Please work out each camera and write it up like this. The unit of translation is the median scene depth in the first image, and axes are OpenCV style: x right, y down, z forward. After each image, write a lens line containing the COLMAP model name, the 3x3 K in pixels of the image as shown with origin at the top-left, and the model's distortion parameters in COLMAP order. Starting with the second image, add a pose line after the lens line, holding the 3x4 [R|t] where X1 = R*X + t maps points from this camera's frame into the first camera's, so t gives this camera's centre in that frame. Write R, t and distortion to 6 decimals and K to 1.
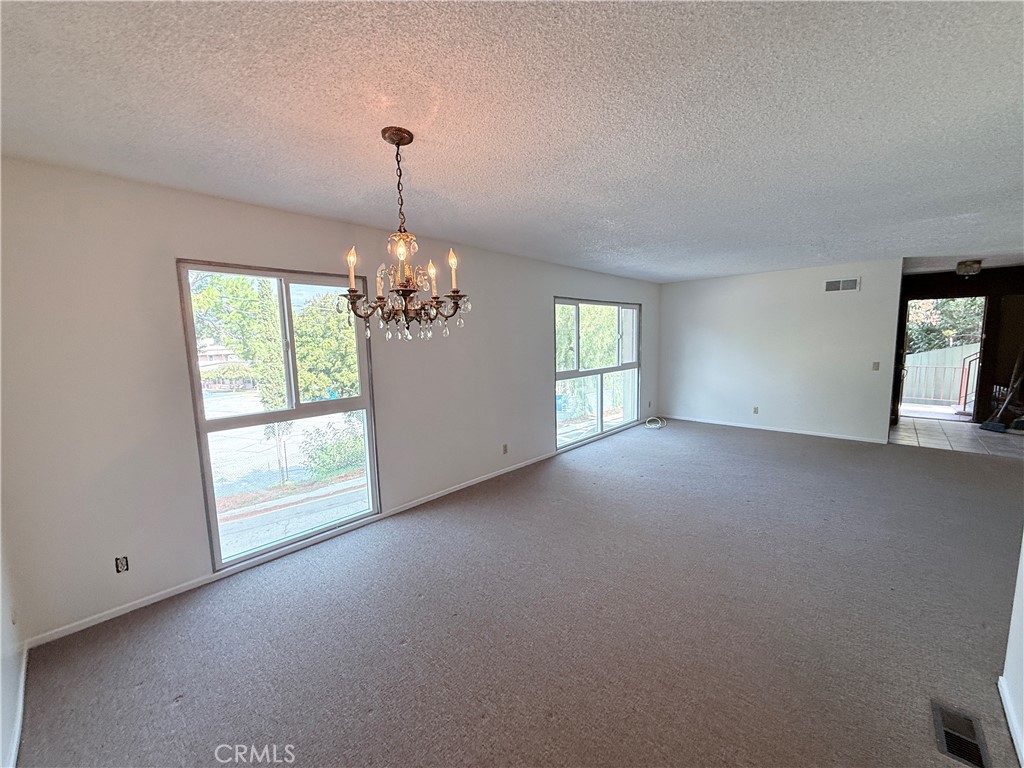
lens RADIAL K [[406.0, 0, 510.6], [0, 406.0, 381.4], [0, 0, 1]] dist [0.002077, 0.000242]
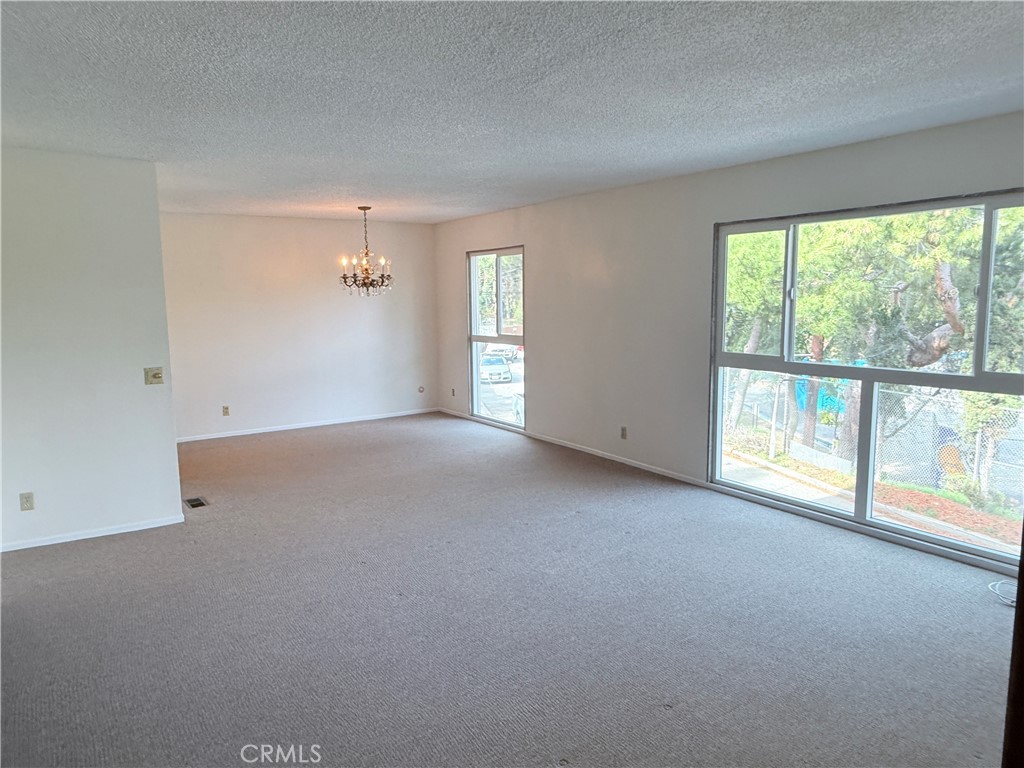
lens RADIAL K [[687.1, 0, 511.2], [0, 687.1, 385.9], [0, 0, 1]] dist [-0.005806, 0.001198]
pose [[-0.252519, 0.120251, -0.960090, 1.322759], [-0.111408, 0.982035, 0.152301, -0.104506], [0.961157, 0.145421, -0.234586, 1.089769]]
